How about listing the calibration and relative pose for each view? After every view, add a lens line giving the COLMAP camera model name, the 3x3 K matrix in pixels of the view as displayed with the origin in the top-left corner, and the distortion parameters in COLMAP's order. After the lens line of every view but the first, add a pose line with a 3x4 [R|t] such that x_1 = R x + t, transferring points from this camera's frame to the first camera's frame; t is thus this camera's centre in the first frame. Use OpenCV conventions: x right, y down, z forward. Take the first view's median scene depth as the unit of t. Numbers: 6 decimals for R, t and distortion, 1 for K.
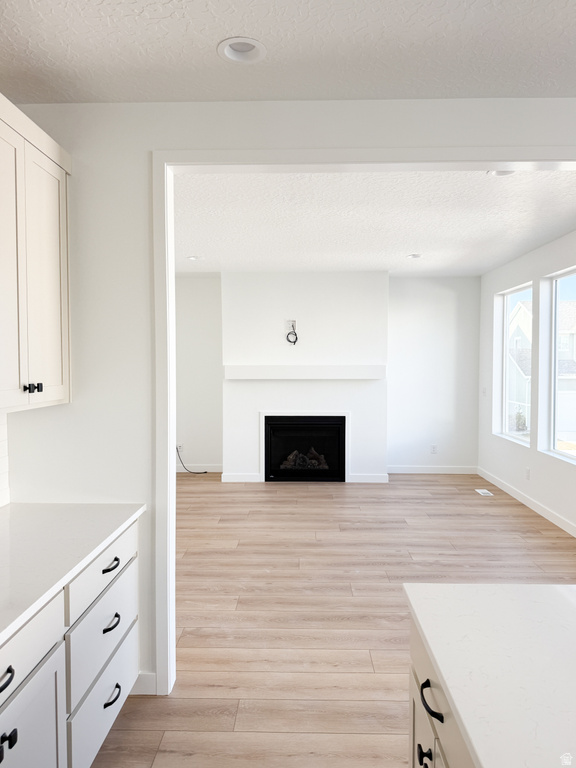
lens RADIAL K [[537.7, 0, 288.0], [0, 537.7, 384.0], [0, 0, 1]] dist [0.100885, -0.145787]
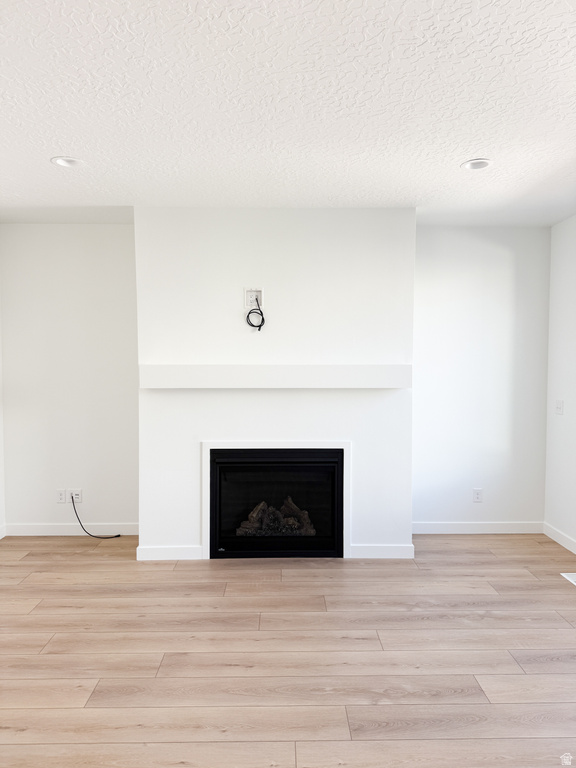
lens RADIAL K [[537.7, 0, 288.0], [0, 537.7, 384.0], [0, 0, 1]] dist [0.100885, -0.145787]
pose [[0.999084, 0.000162, 0.042797, 0.023055], [-0.000142, 1.000000, -0.000476, -0.016658], [-0.042797, 0.000469, 0.999084, 0.505694]]
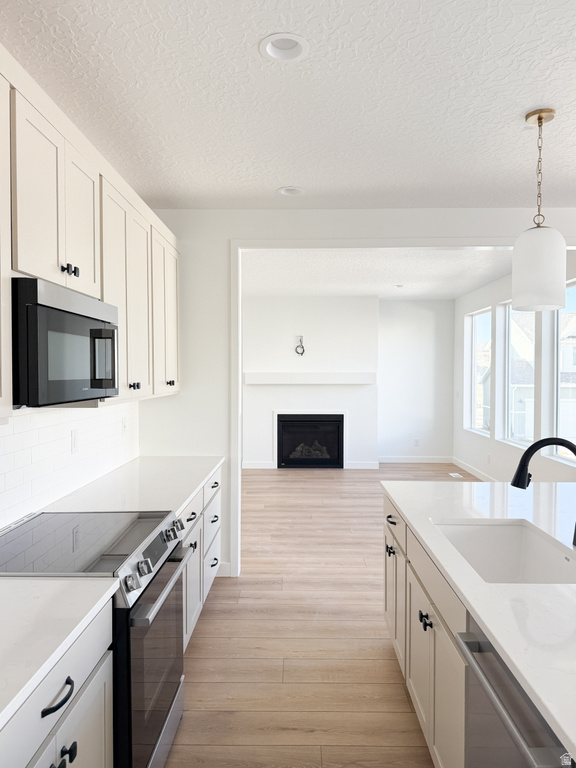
lens RADIAL K [[537.7, 0, 288.0], [0, 537.7, 384.0], [0, 0, 1]] dist [0.100885, -0.145787]
pose [[0.999936, 0.001004, 0.011277, -0.042327], [-0.000810, 0.999852, -0.017178, 0.015488], [-0.011293, 0.017168, 0.999789, -0.279920]]
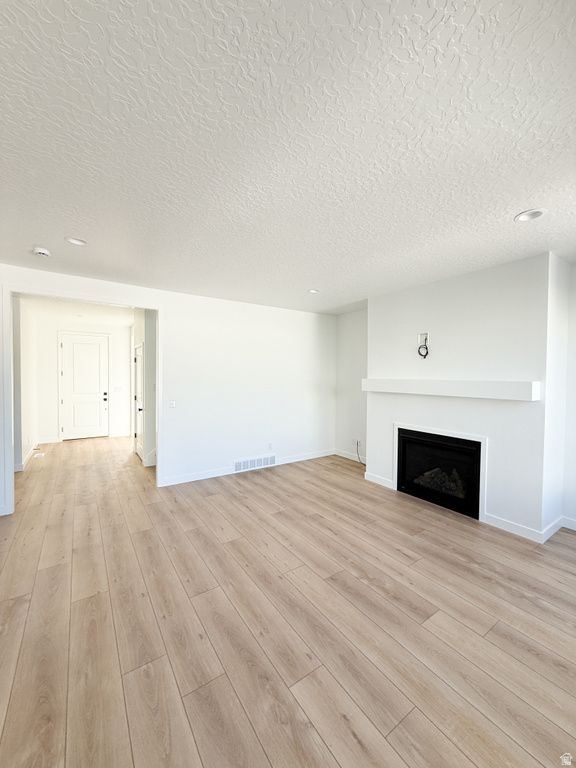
lens RADIAL K [[305.0, 0, 288.3], [0, 305.0, 383.0], [0, 0, 1]] dist [-0.006264, 0.003362]
pose [[0.585546, 0.025965, -0.810223, 0.398372], [-0.040095, 0.999191, 0.003044, -0.026839], [0.809647, 0.030703, 0.586113, 0.612292]]
